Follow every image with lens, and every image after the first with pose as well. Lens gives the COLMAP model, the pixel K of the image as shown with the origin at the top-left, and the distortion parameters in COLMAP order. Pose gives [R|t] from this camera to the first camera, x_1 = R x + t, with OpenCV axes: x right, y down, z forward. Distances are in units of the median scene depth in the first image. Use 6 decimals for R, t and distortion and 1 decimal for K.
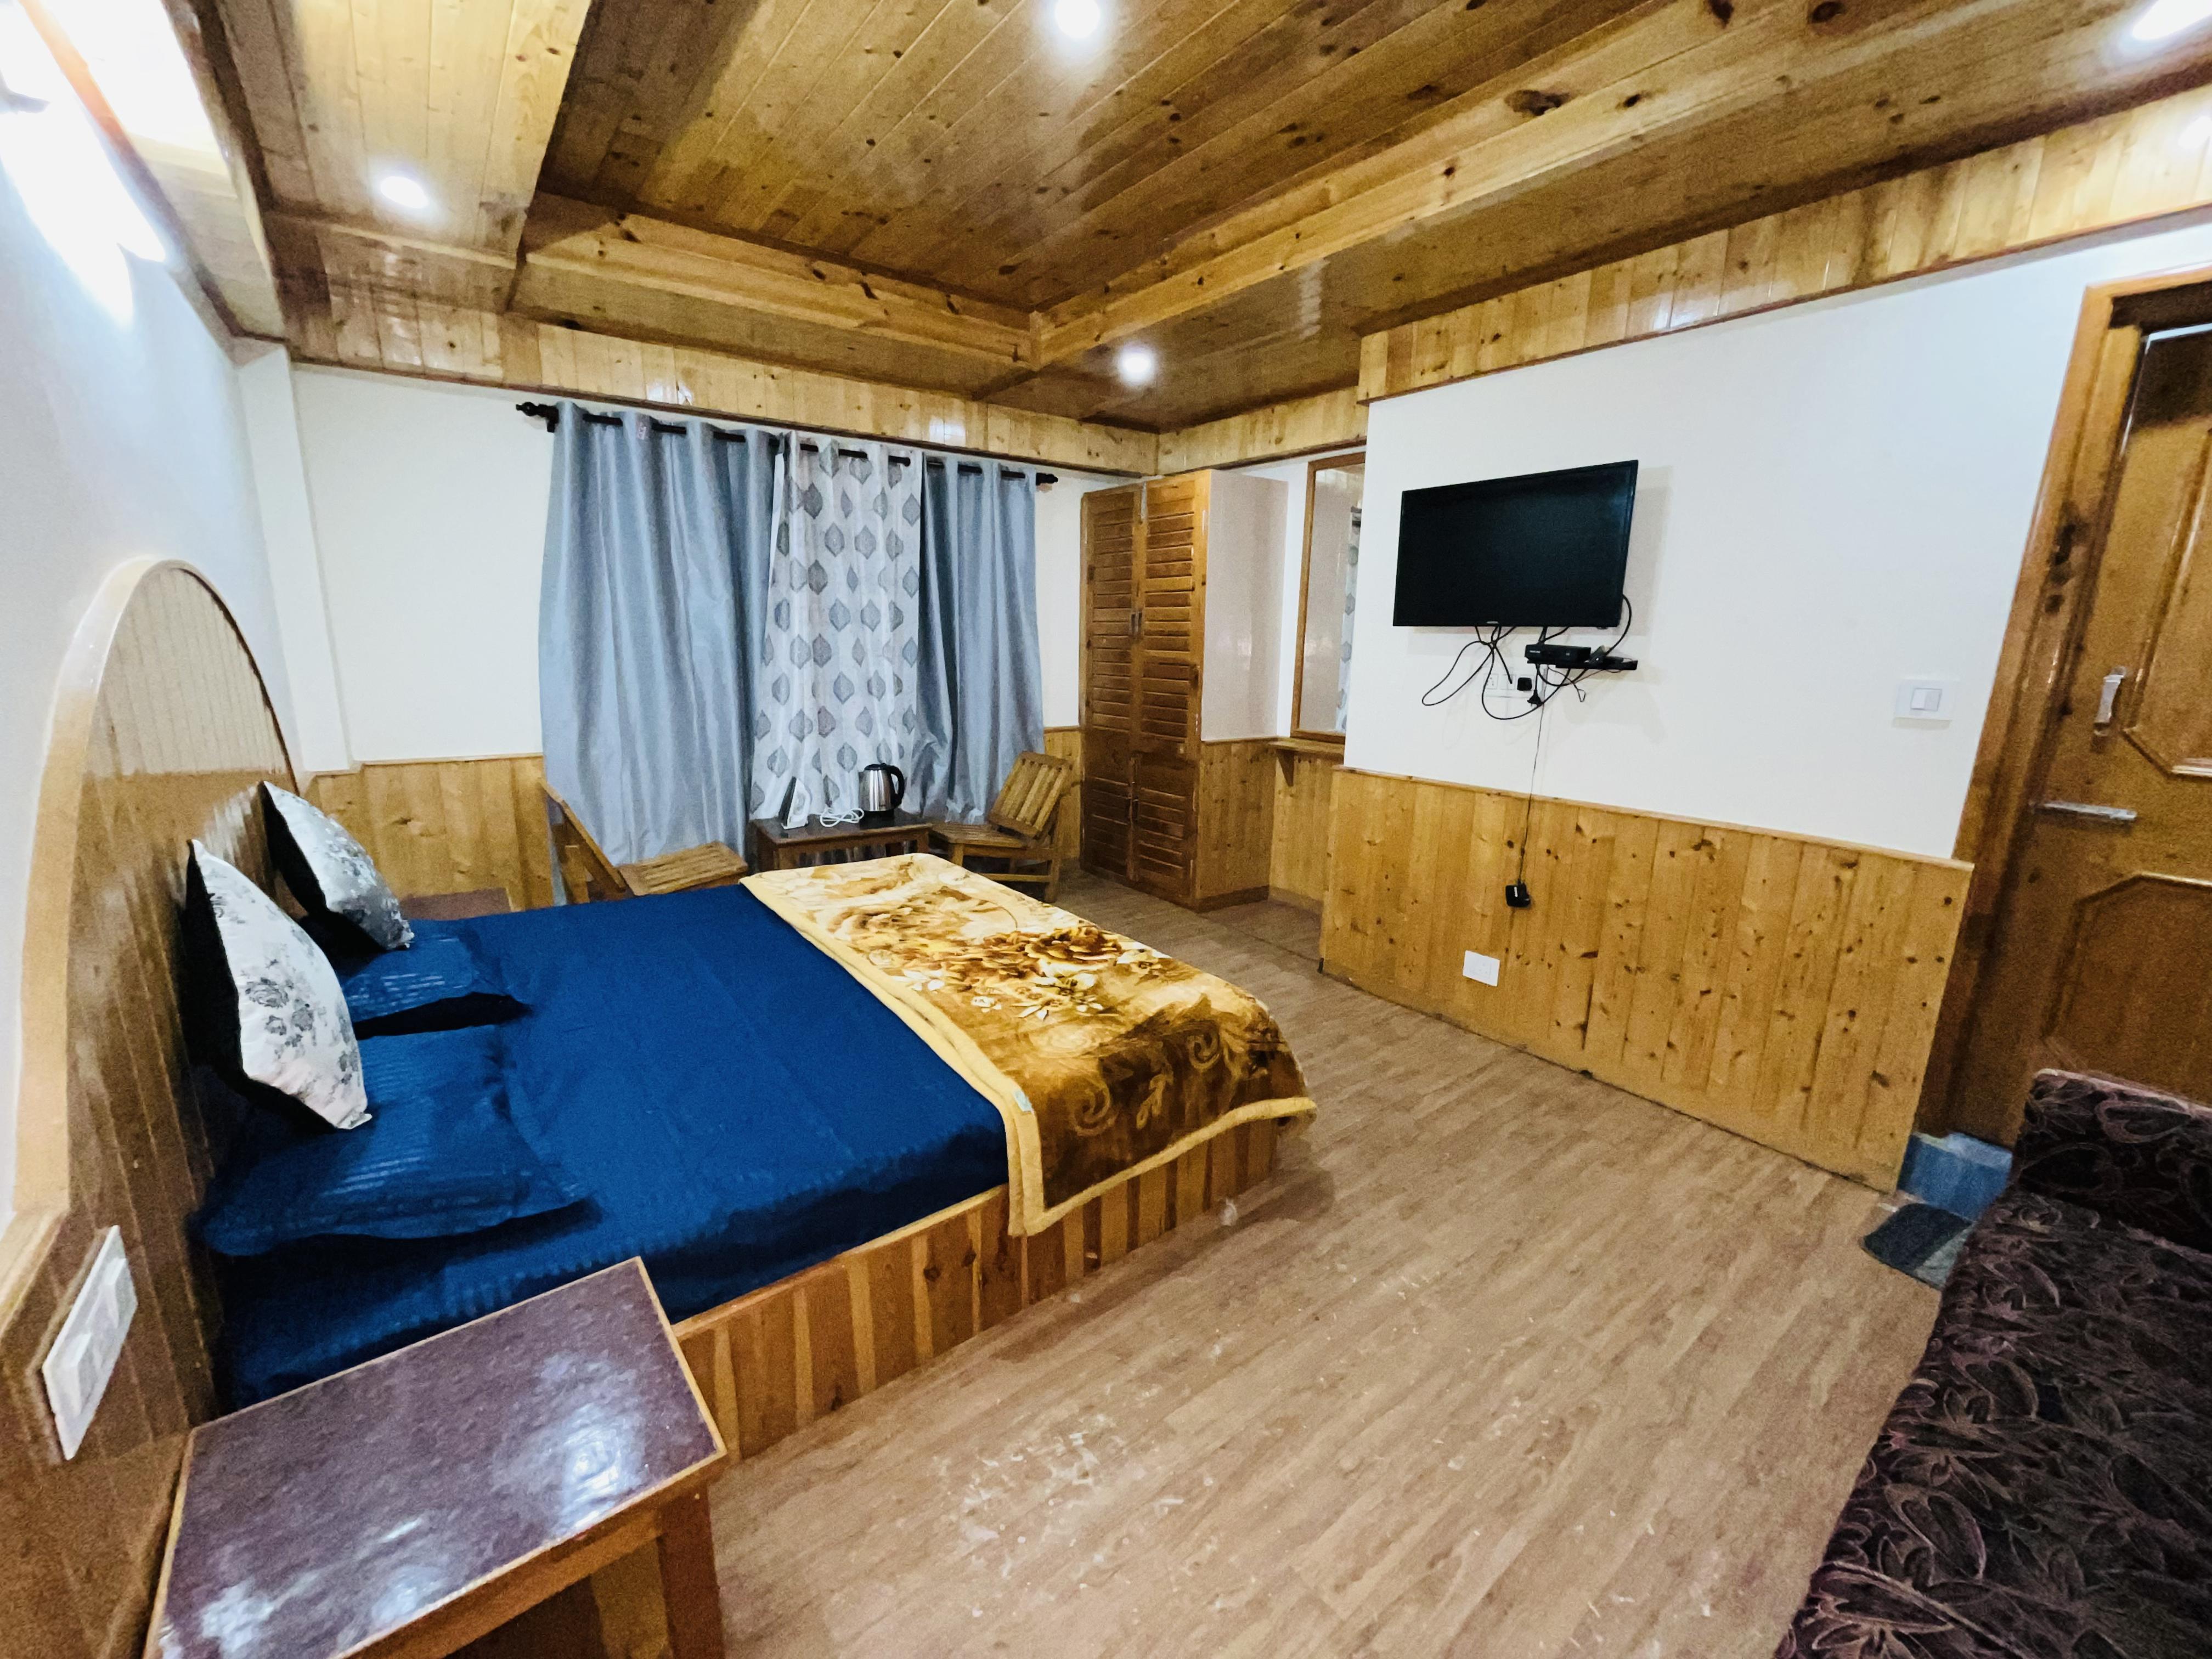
lens RADIAL K [[890.0, 0, 1100.4], [0, 890.0, 832.4], [0, 0, 1]] dist [0.001102, -0.002569]
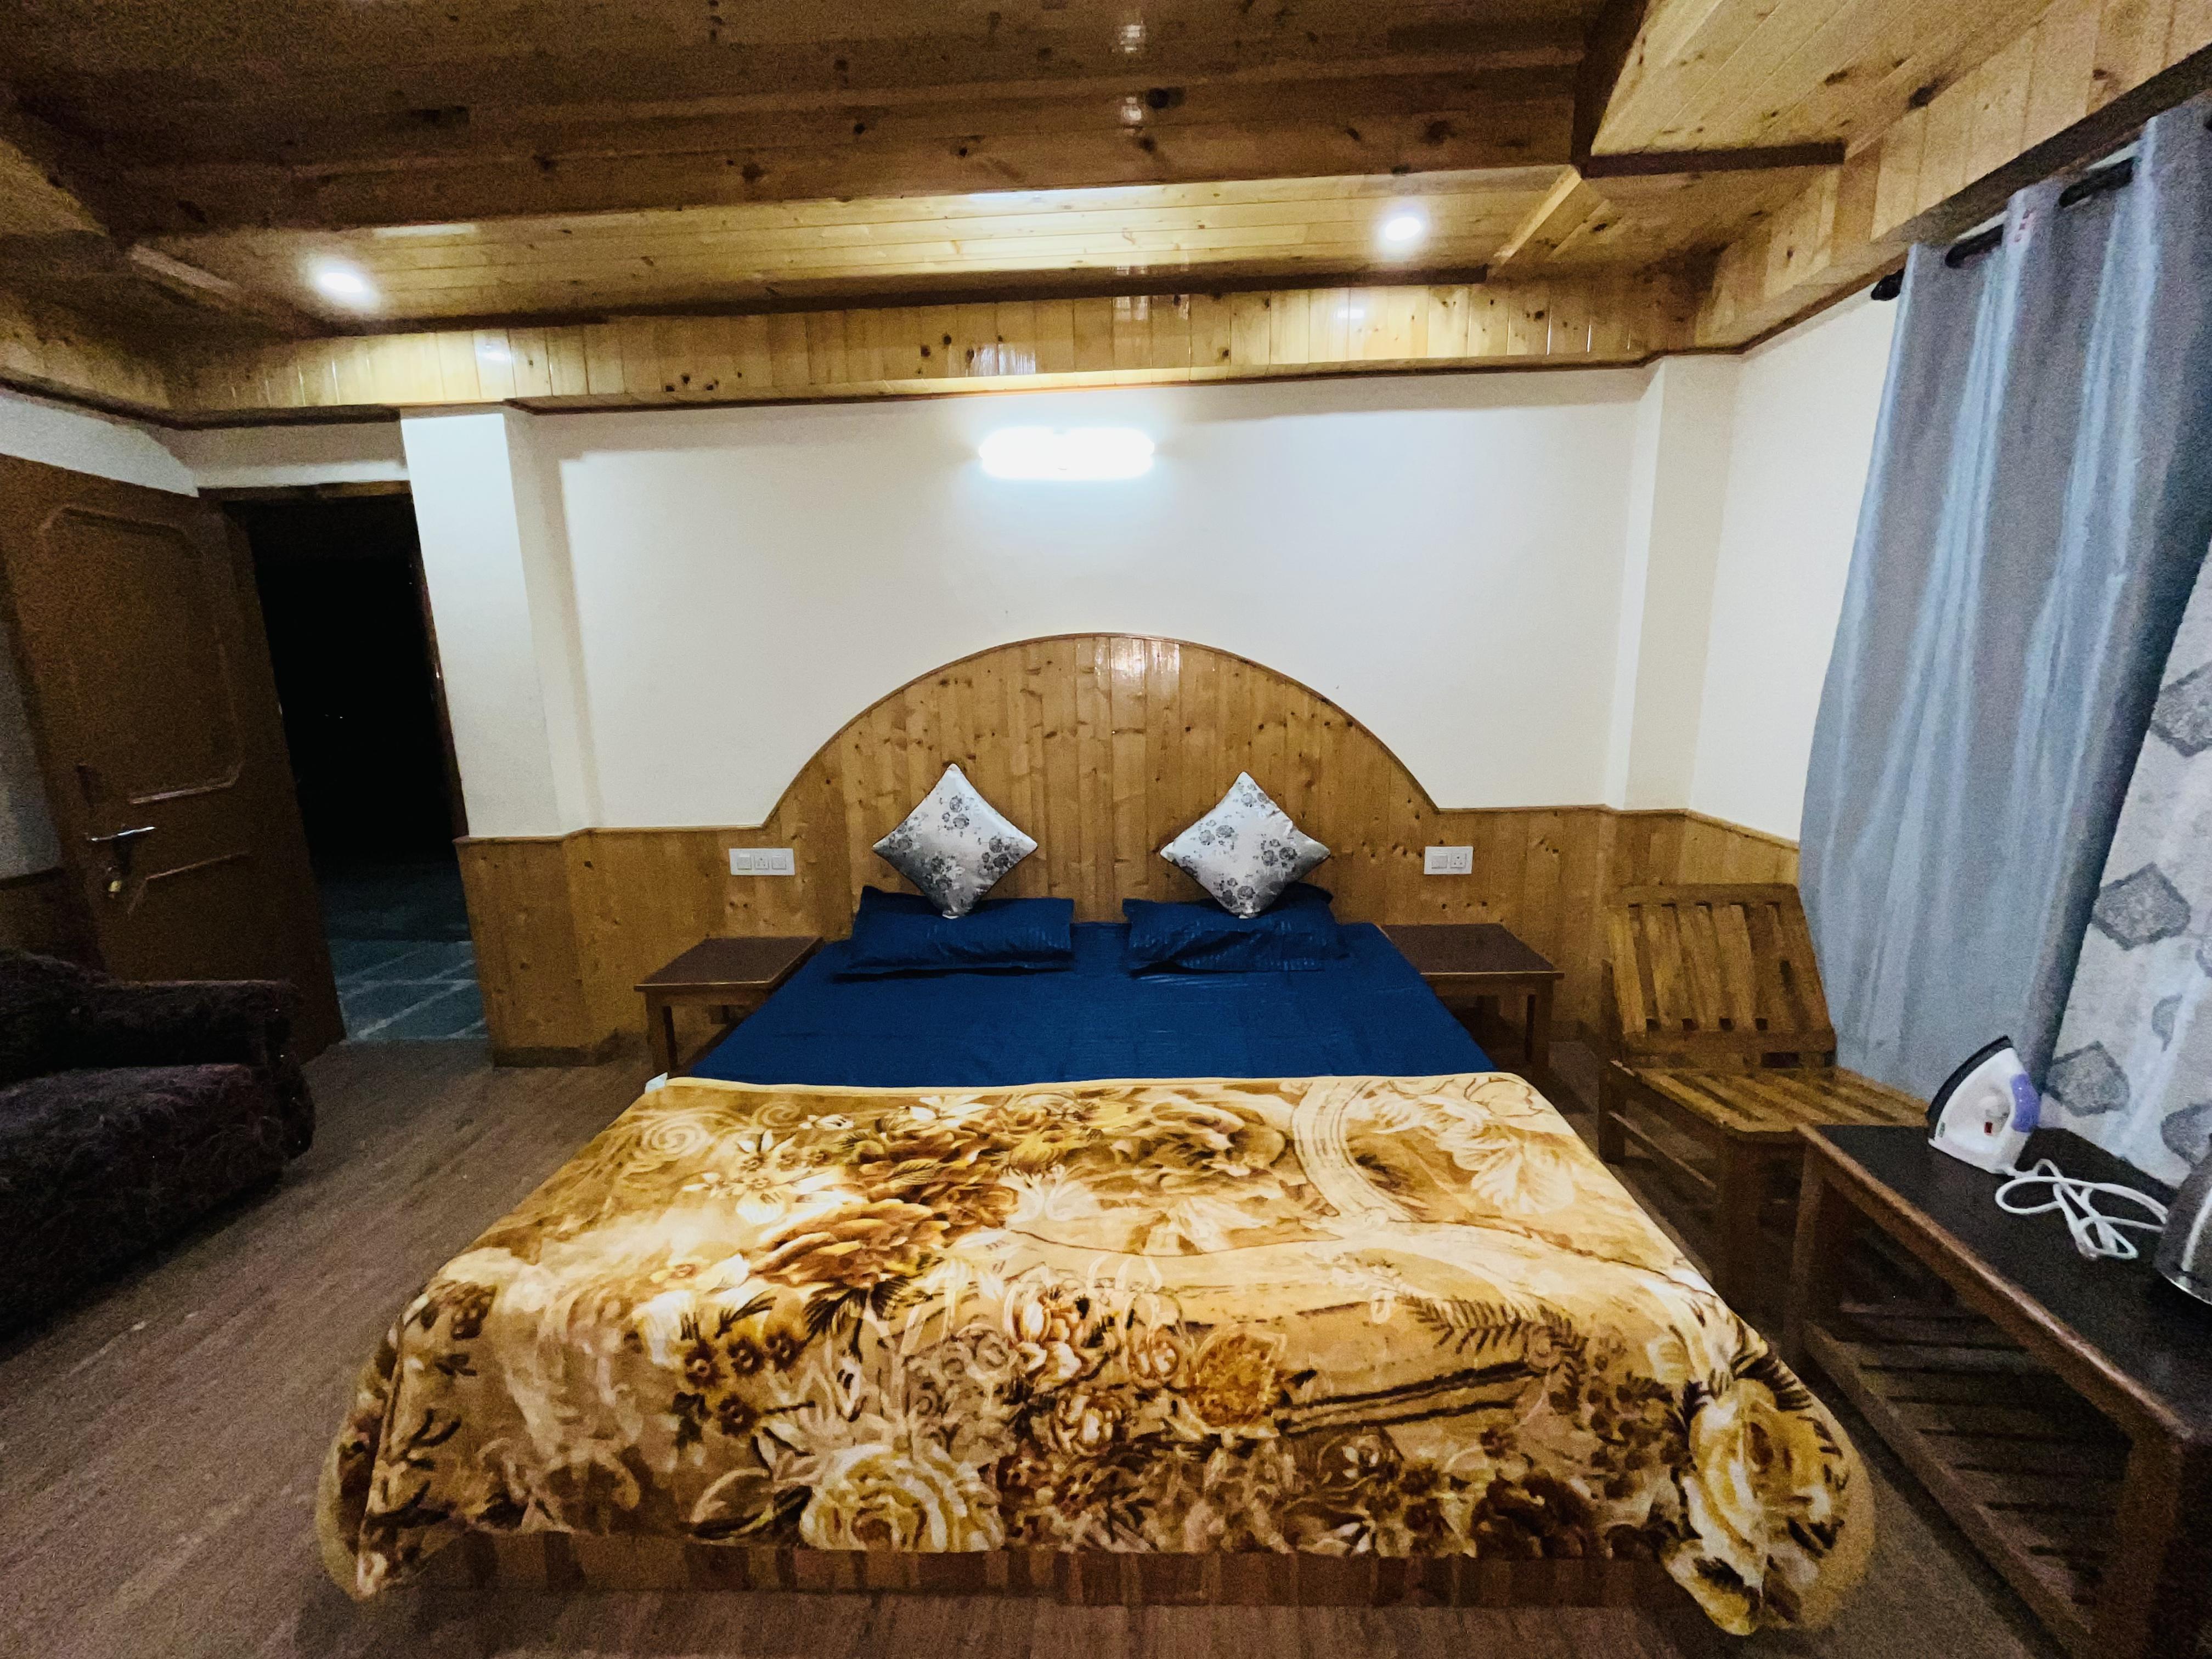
lens RADIAL K [[890.0, 0, 1100.4], [0, 890.0, 832.4], [0, 0, 1]] dist [0.001102, -0.002569]
pose [[-0.640031, 0.140293, -0.755433, 0.151636], [-0.156874, 0.938619, 0.307222, -0.182203], [0.752164, 0.315140, -0.578736, 0.828095]]
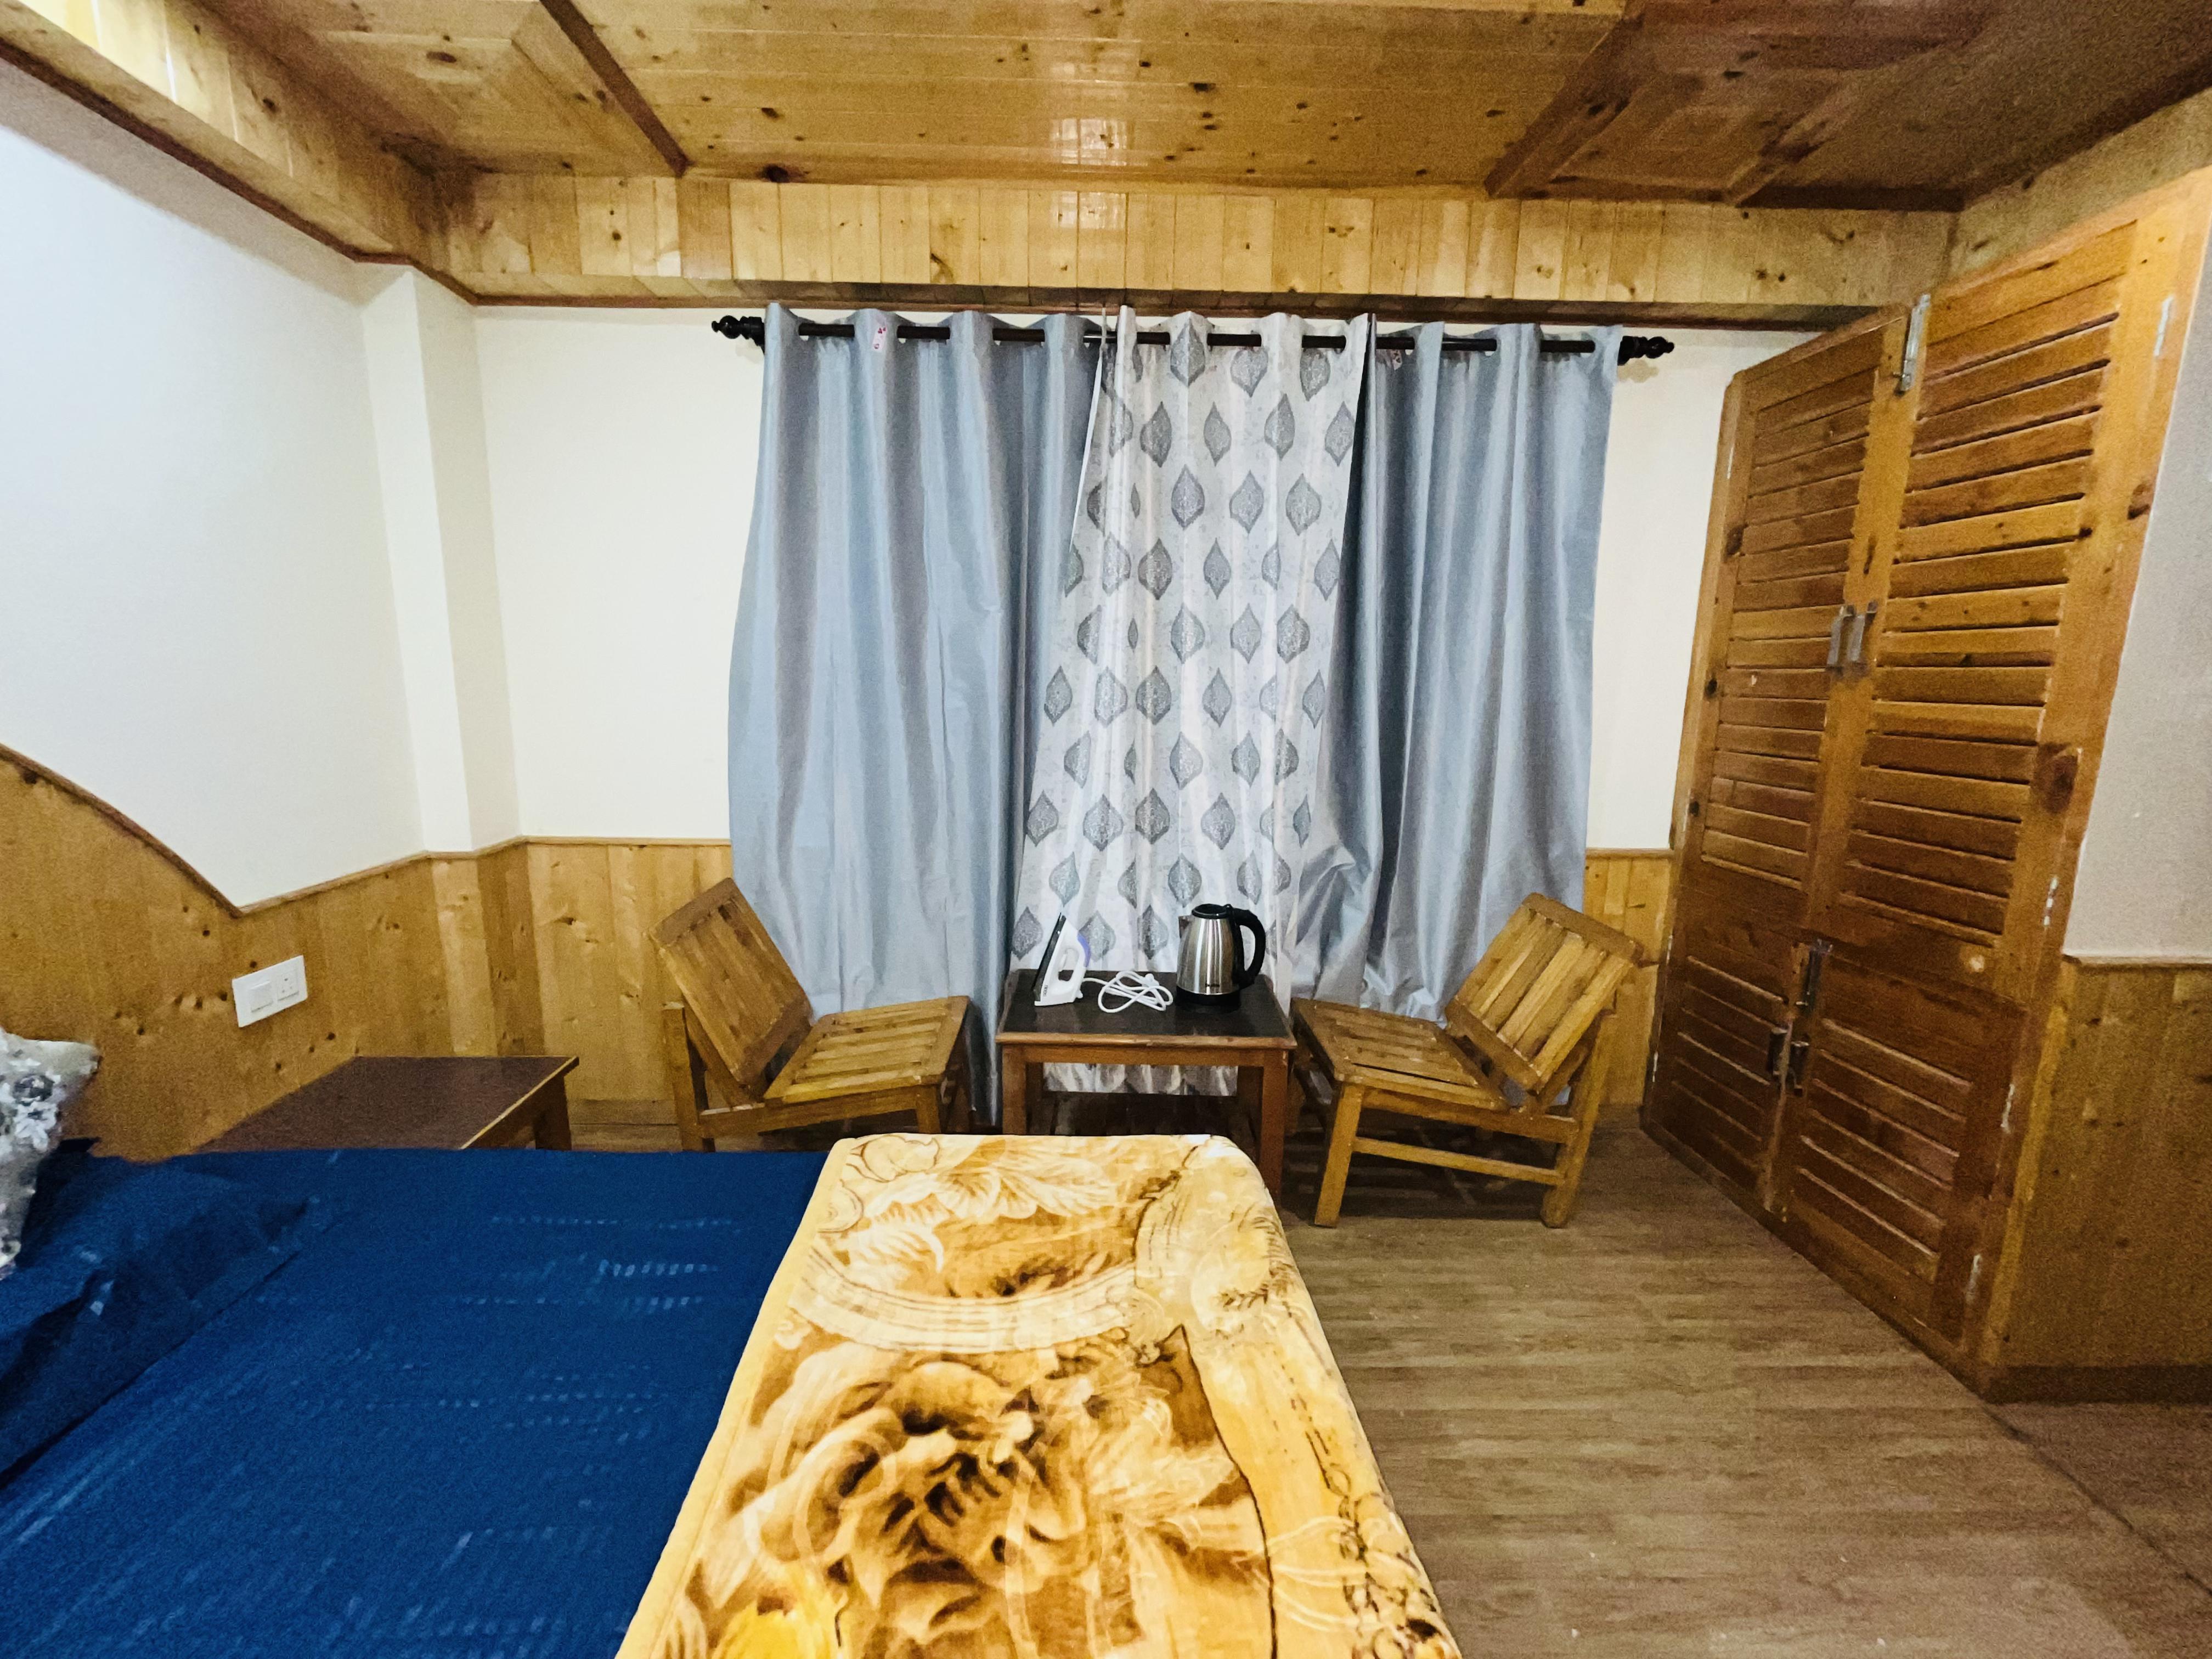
lens RADIAL K [[890.0, 0, 1100.4], [0, 890.0, 832.4], [0, 0, 1]] dist [0.001102, -0.002569]
pose [[0.825036, 0.094166, -0.557179, -0.012088], [-0.121890, 0.992462, -0.012757, -0.101860], [0.551777, 0.078440, 0.830295, 0.494547]]
